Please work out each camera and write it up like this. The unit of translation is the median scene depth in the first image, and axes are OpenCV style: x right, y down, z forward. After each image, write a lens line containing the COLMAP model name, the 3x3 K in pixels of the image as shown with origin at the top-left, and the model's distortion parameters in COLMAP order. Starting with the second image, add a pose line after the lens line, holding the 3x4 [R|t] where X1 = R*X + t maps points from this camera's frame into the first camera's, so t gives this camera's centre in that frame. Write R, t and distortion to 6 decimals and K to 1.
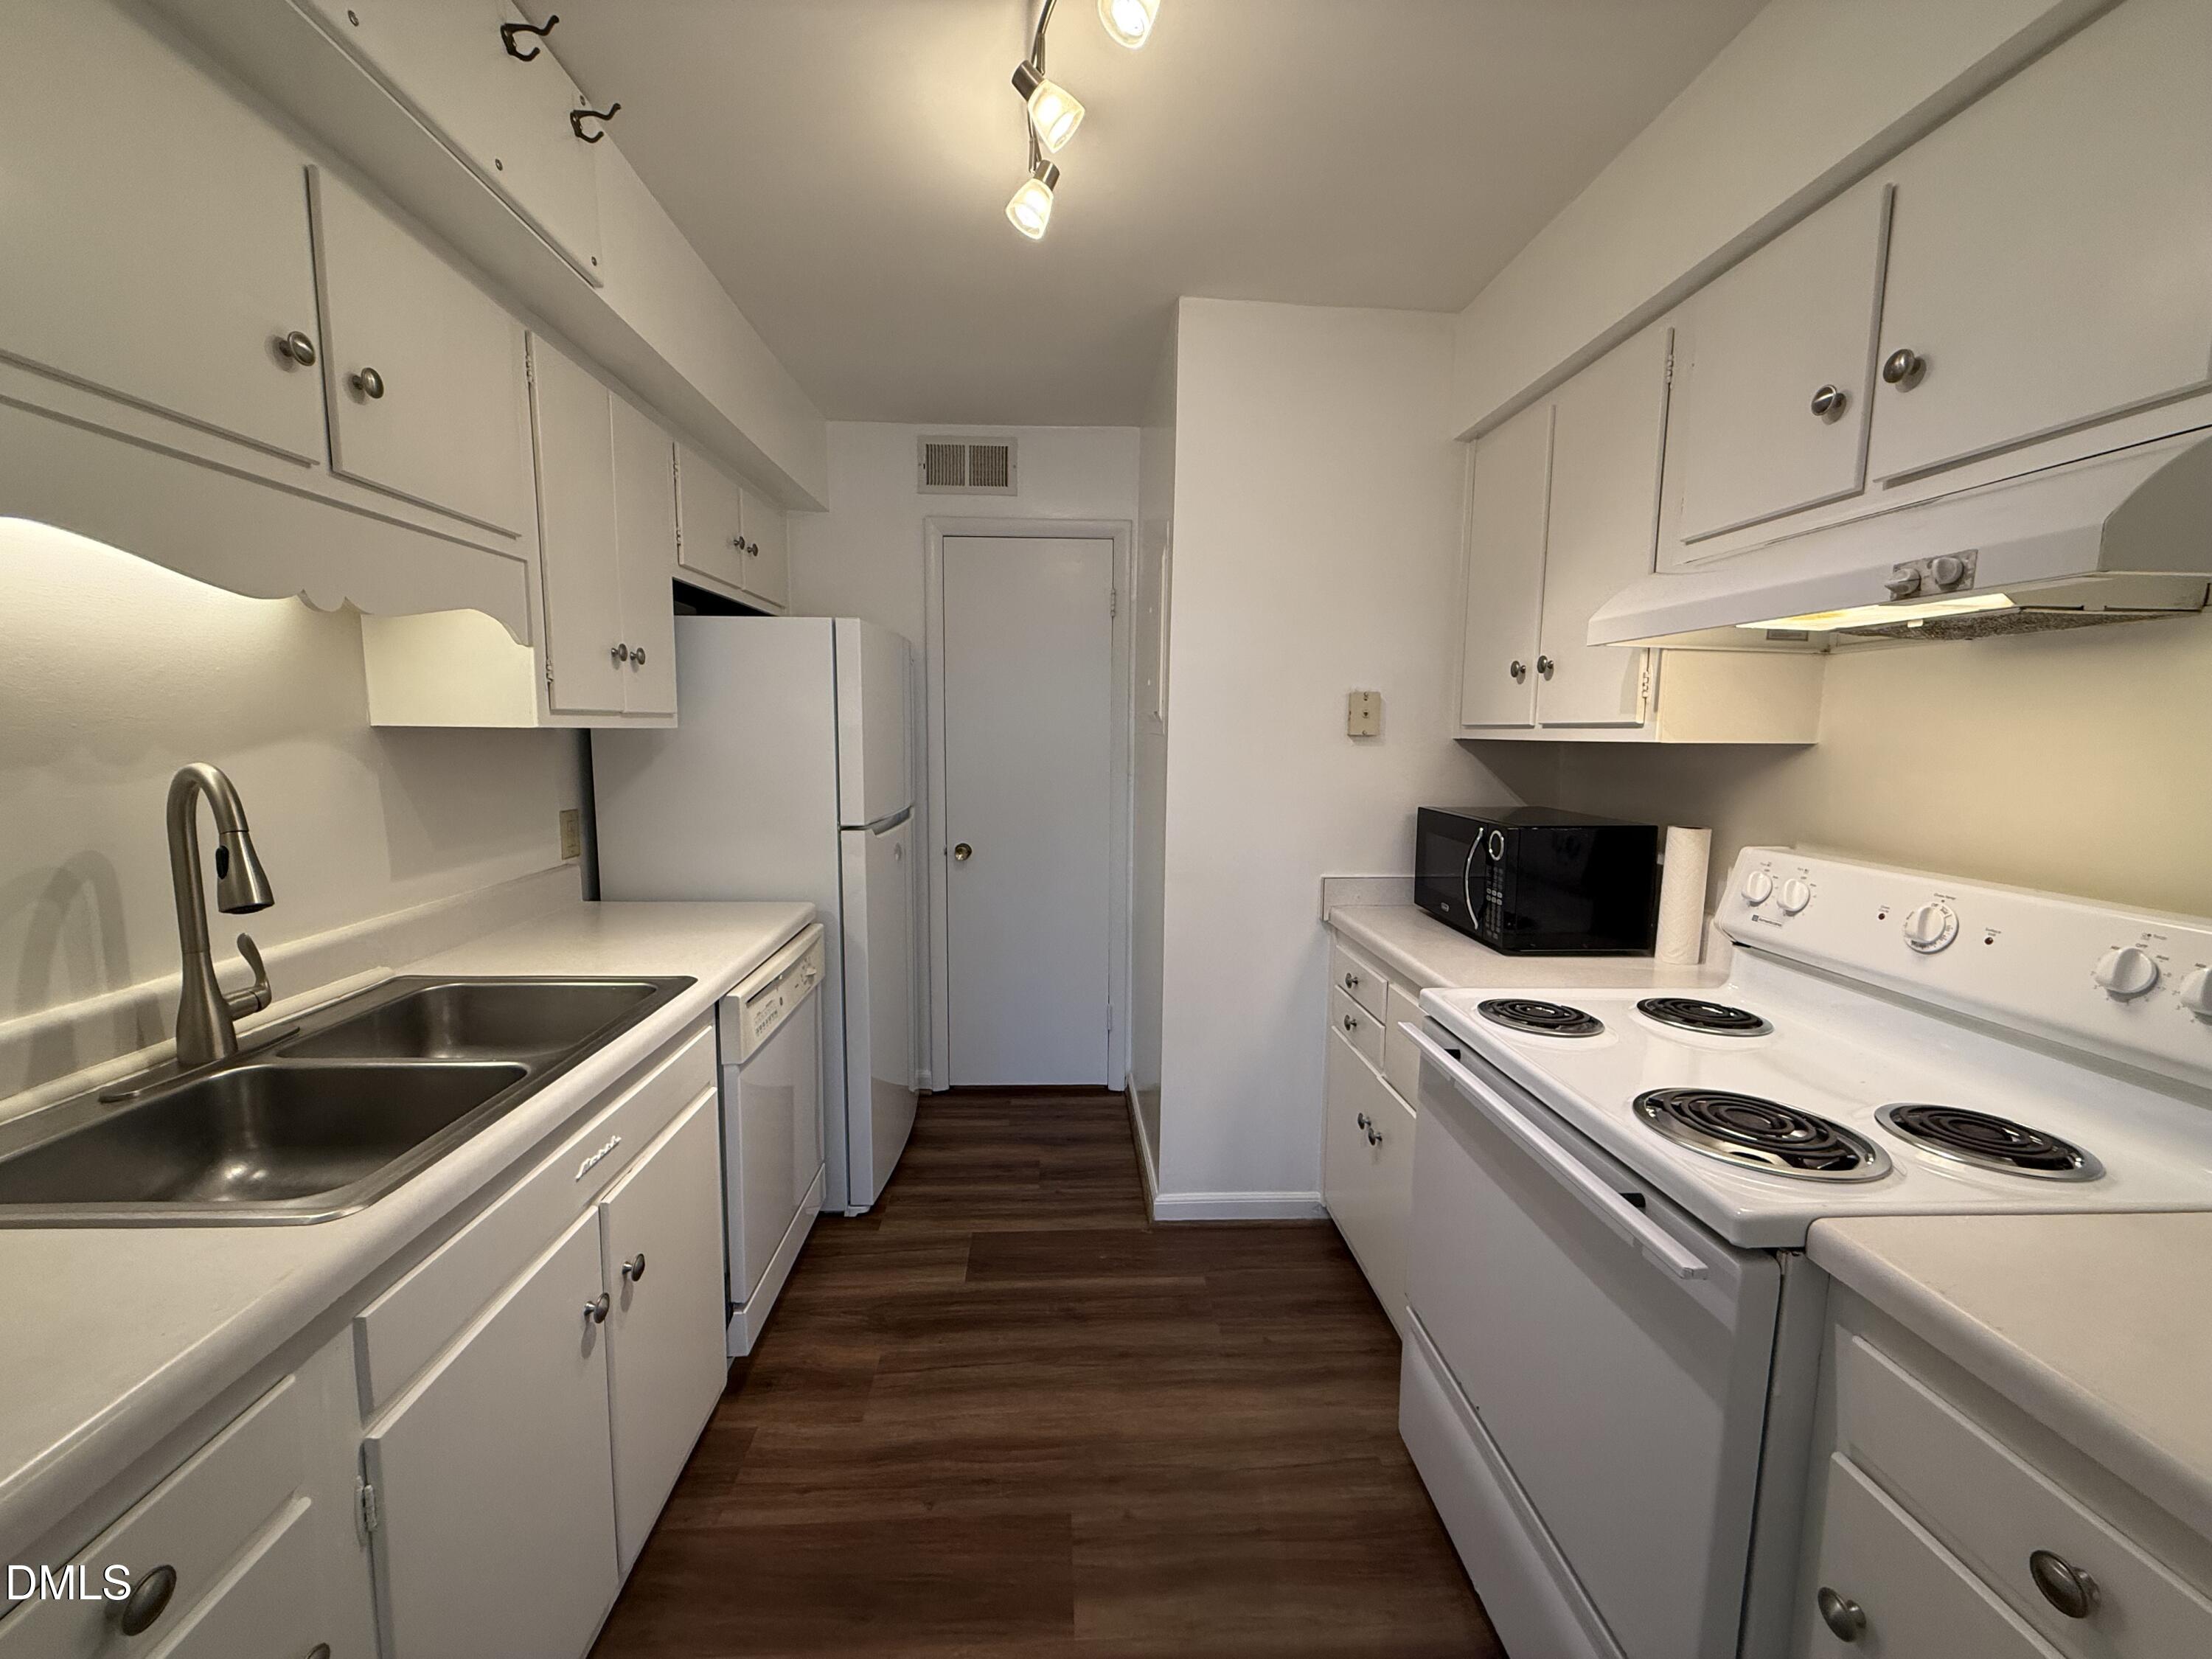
lens RADIAL K [[874.0, 0, 1096.1], [0, 874.0, 824.3], [0, 0, 1]] dist [0.000910, -0.000780]
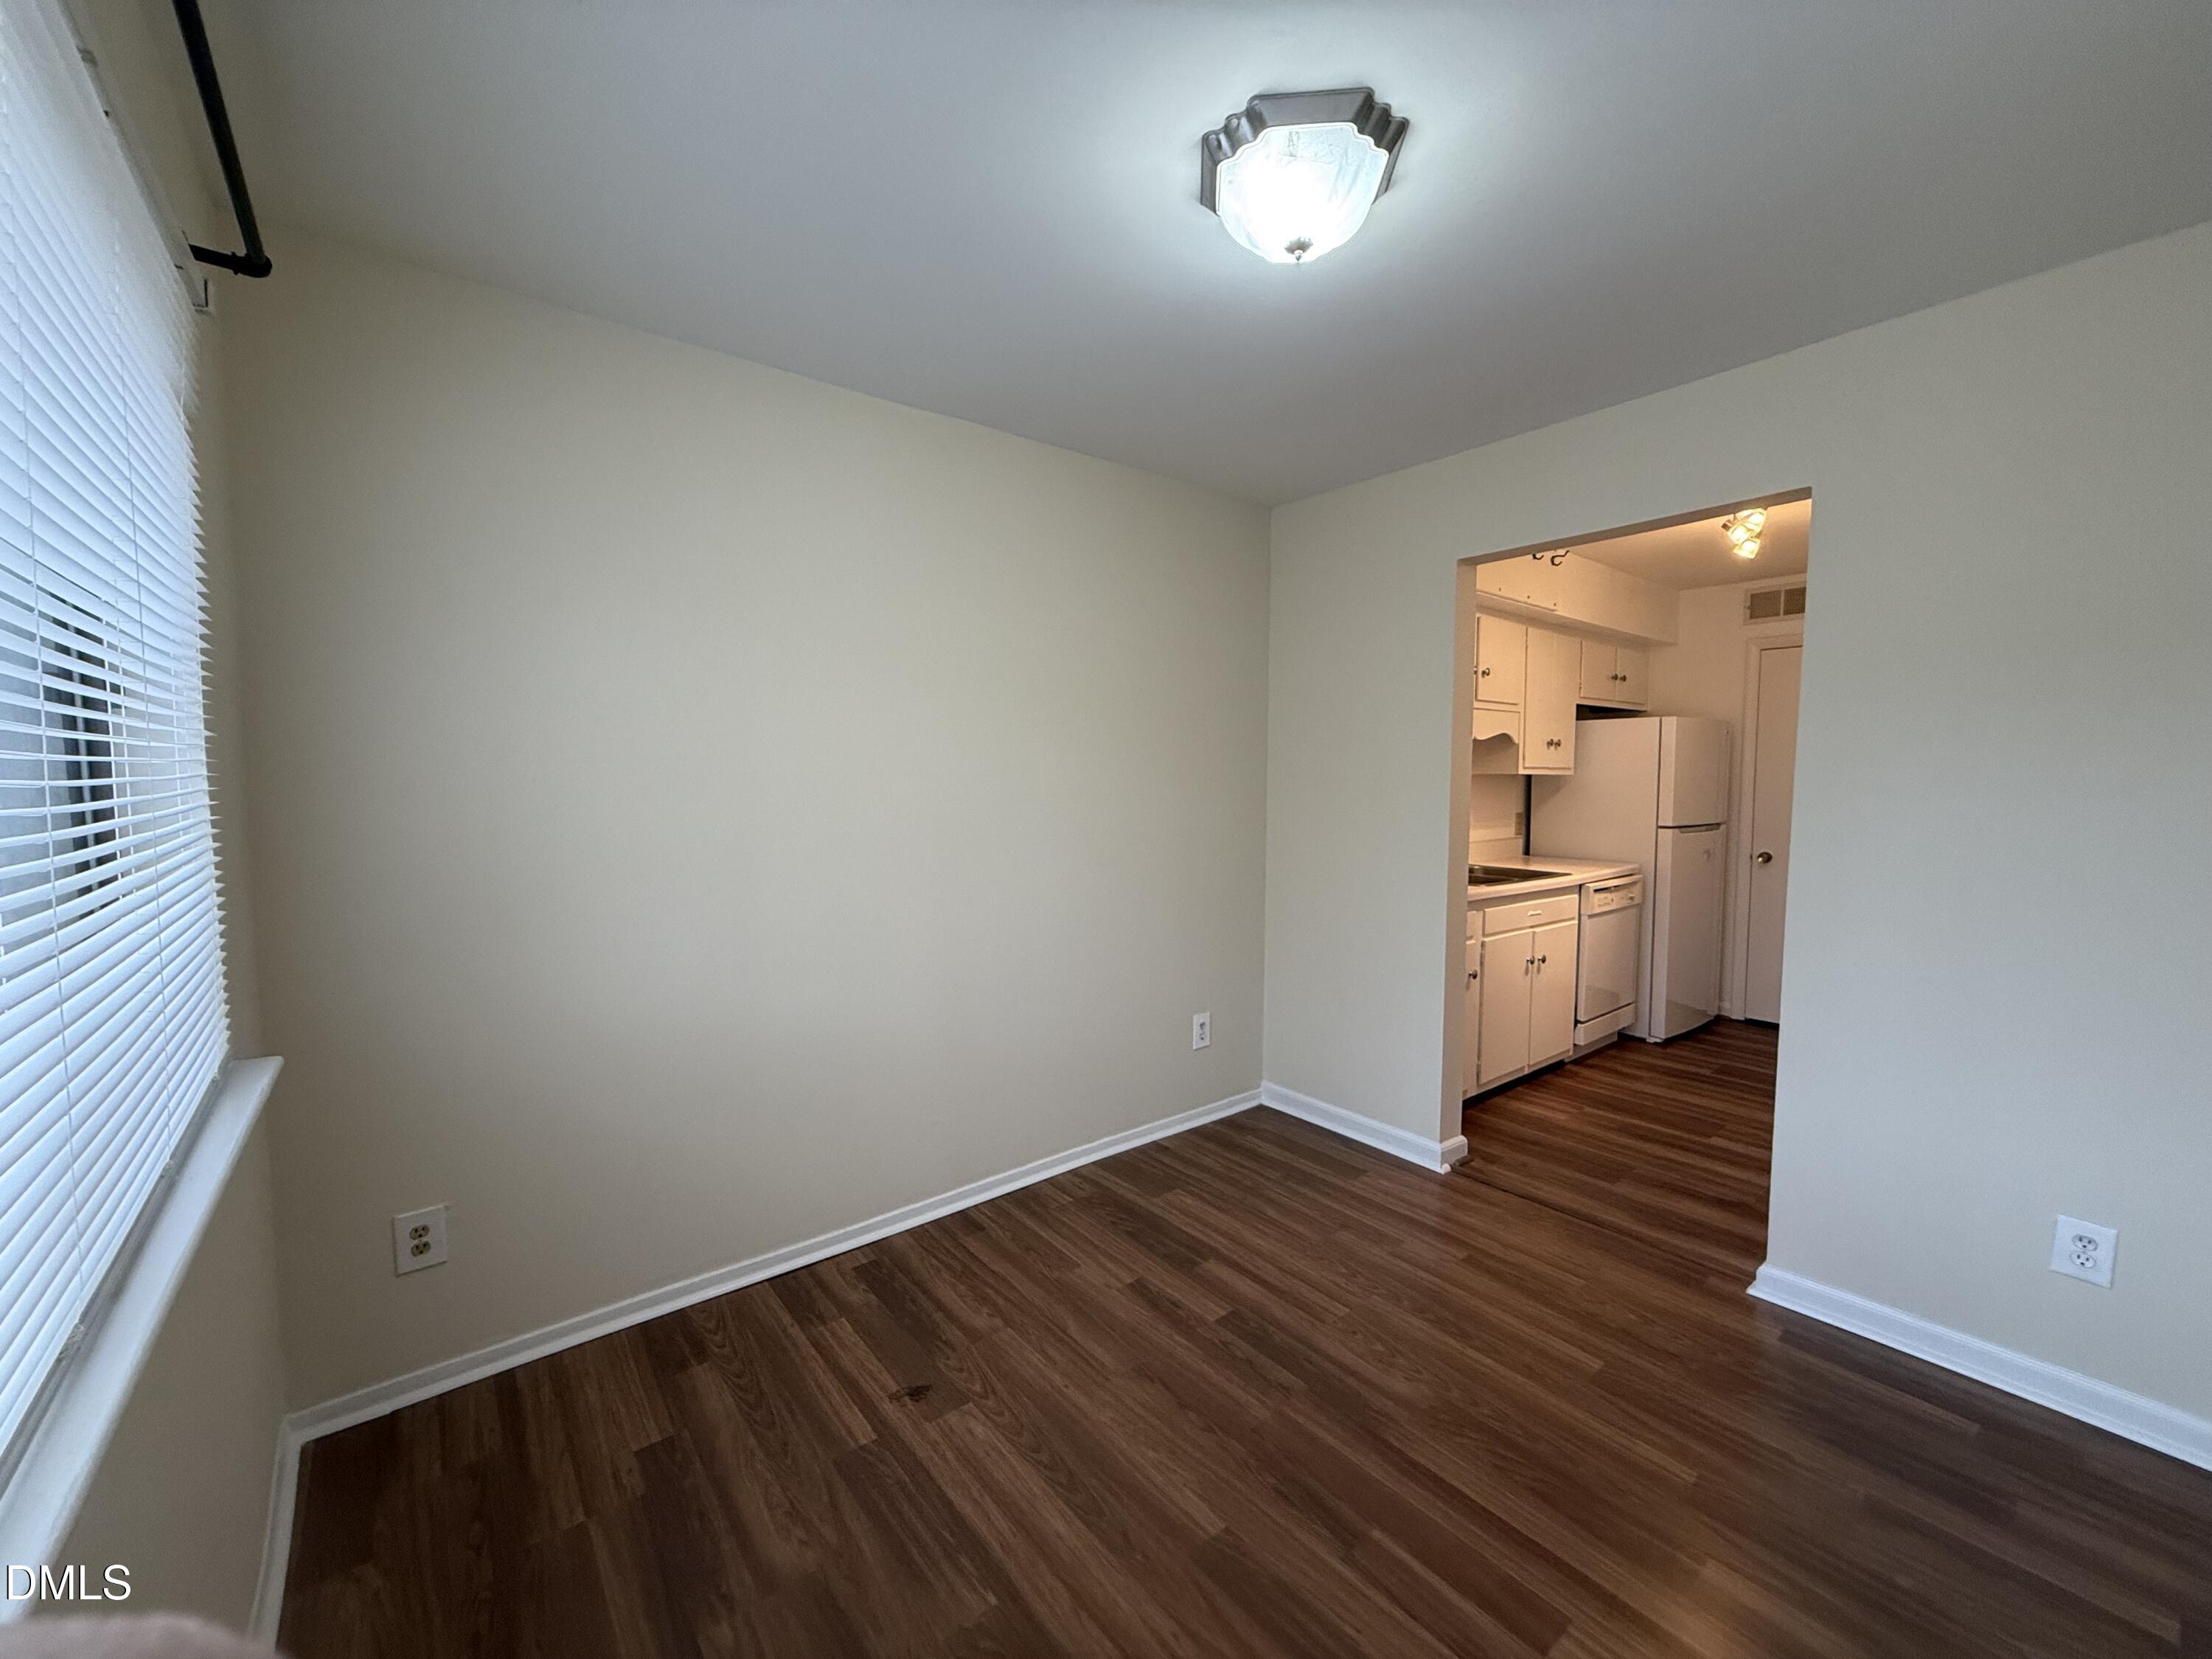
lens RADIAL K [[874.0, 0, 1104.7], [0, 874.0, 821.8], [0, 0, 1]] dist [0.000910, -0.000780]
pose [[0.590657, 0.039047, -0.805977, 0.600566], [-0.087184, 0.996070, -0.015636, 0.145486], [0.802199, 0.079504, 0.591740, -1.233748]]
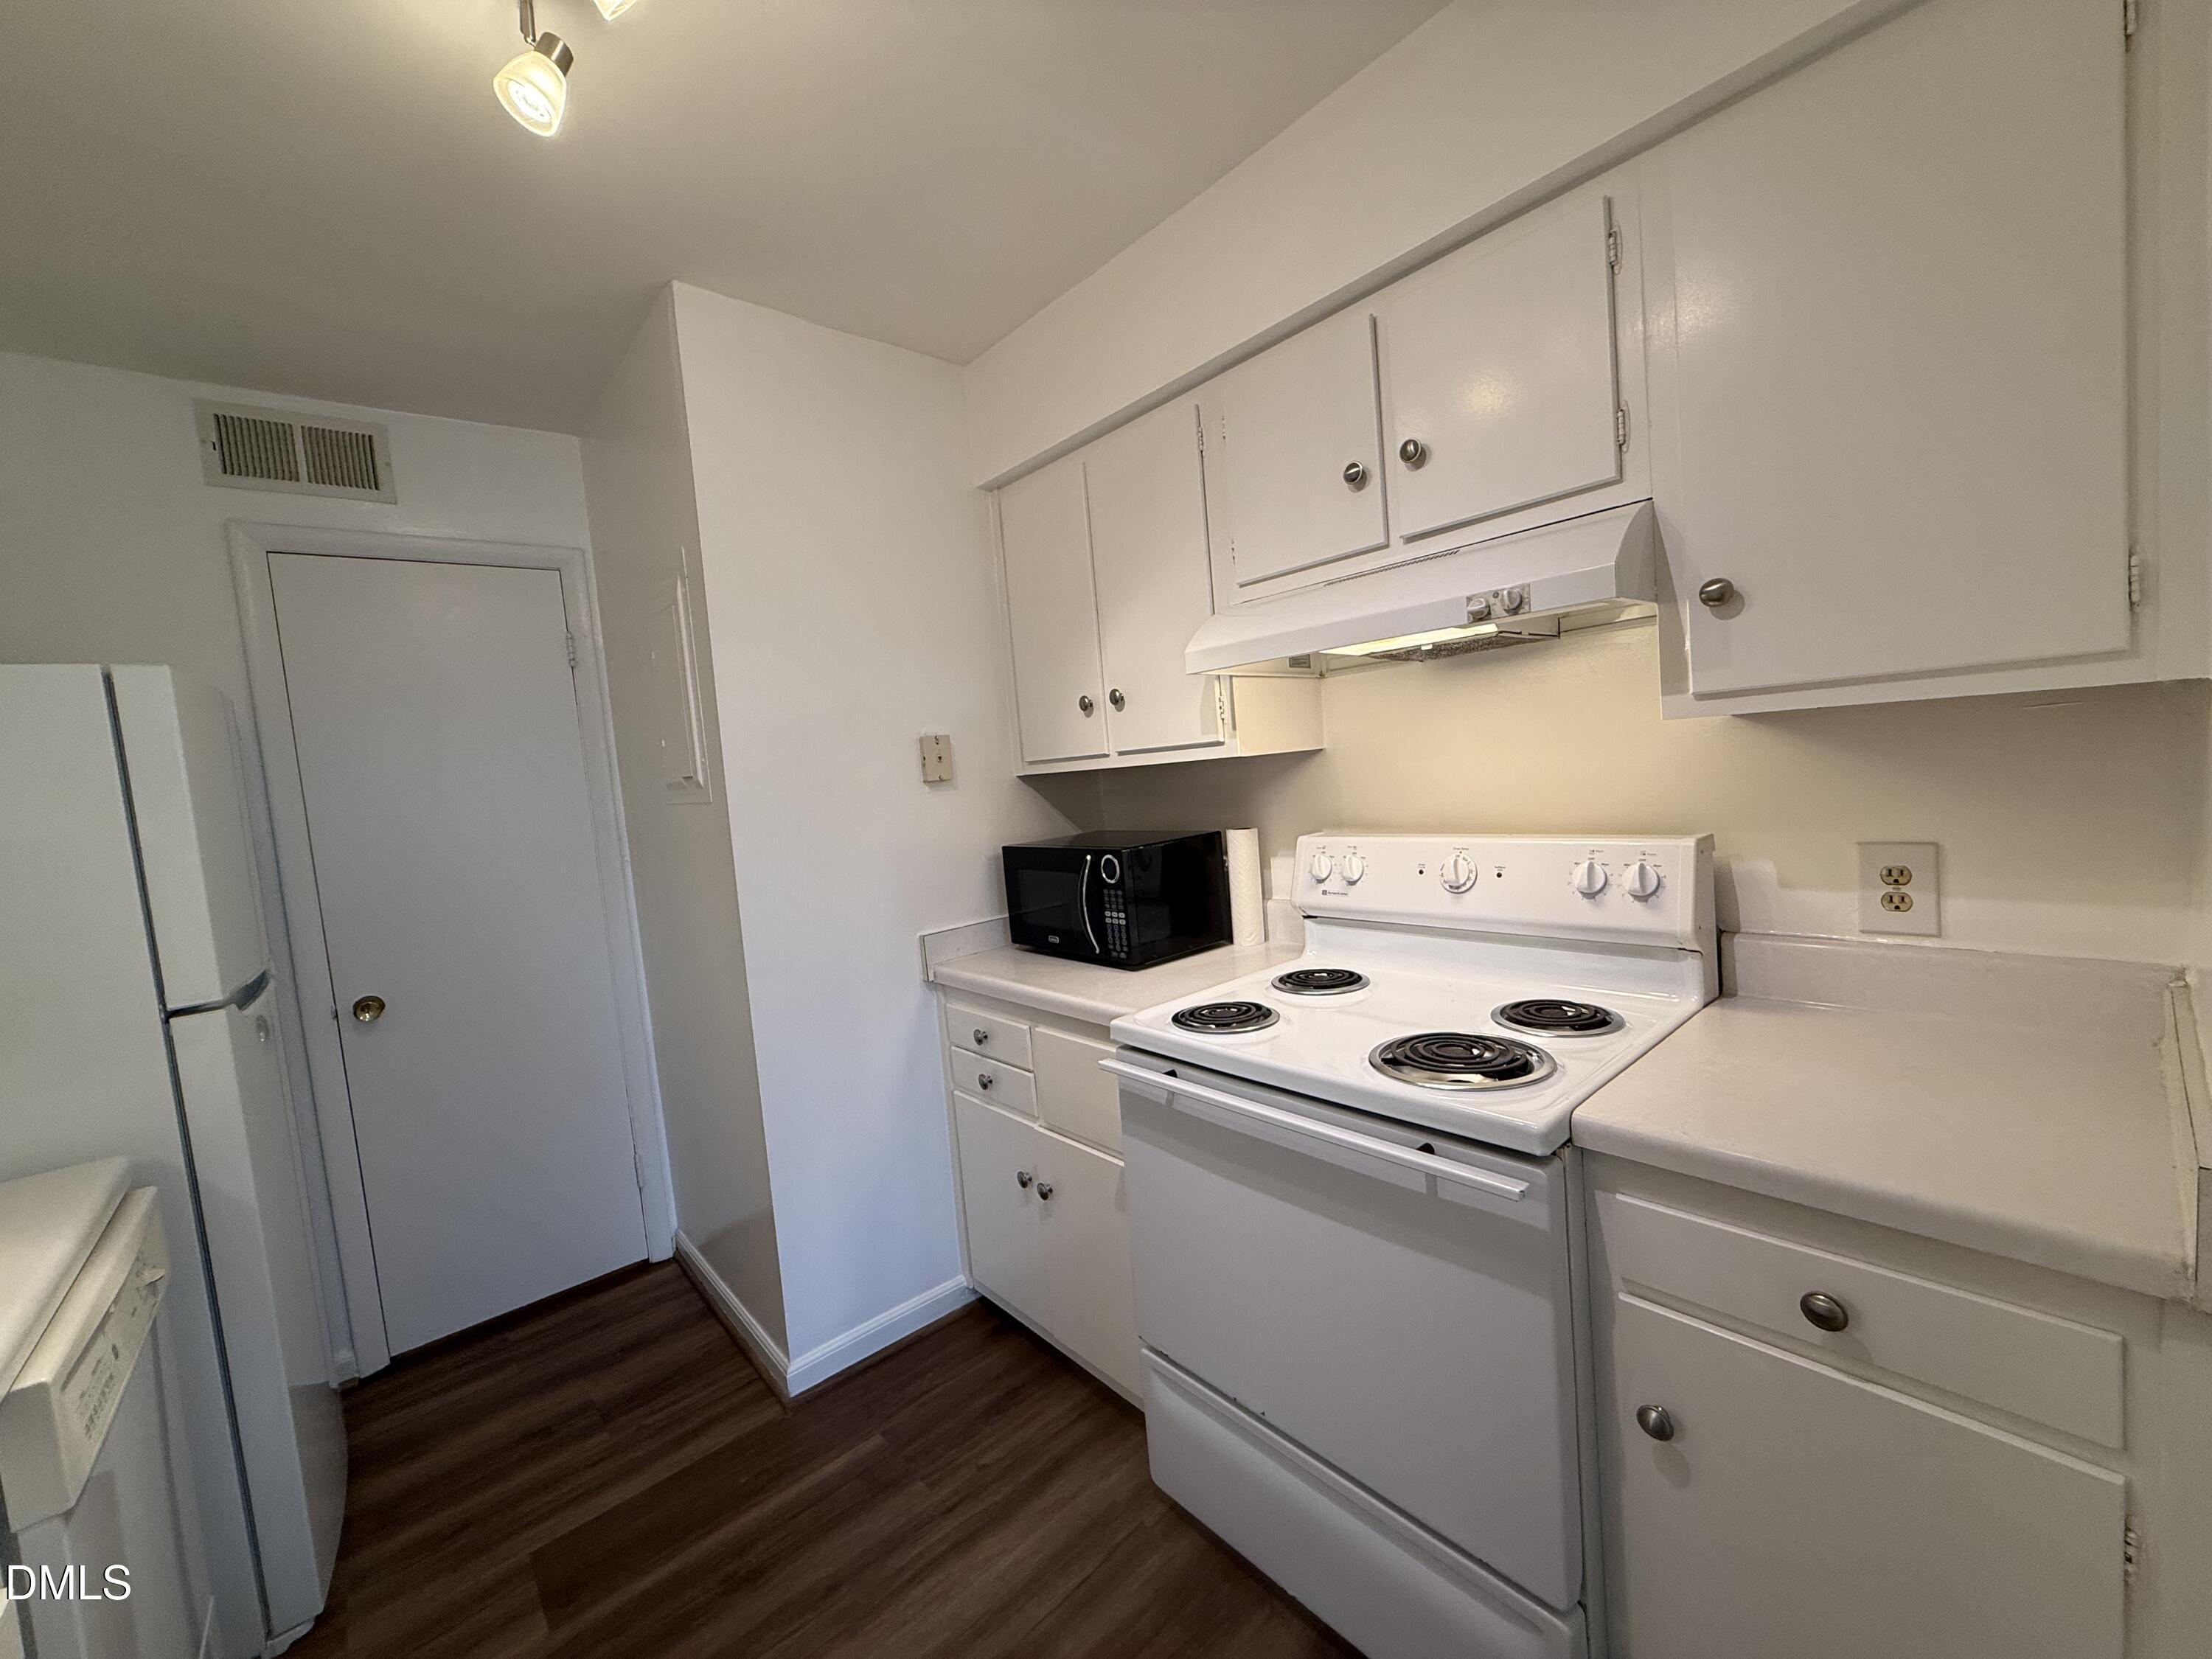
lens RADIAL K [[874.0, 0, 1098.3], [0, 874.0, 825.4], [0, 0, 1]] dist [0.000910, -0.000780]
pose [[0.784116, -0.120965, 0.608712, -0.164568], [0.161130, 0.986867, -0.011448, -0.016192], [-0.599333, 0.107058, 0.793309, 0.158127]]
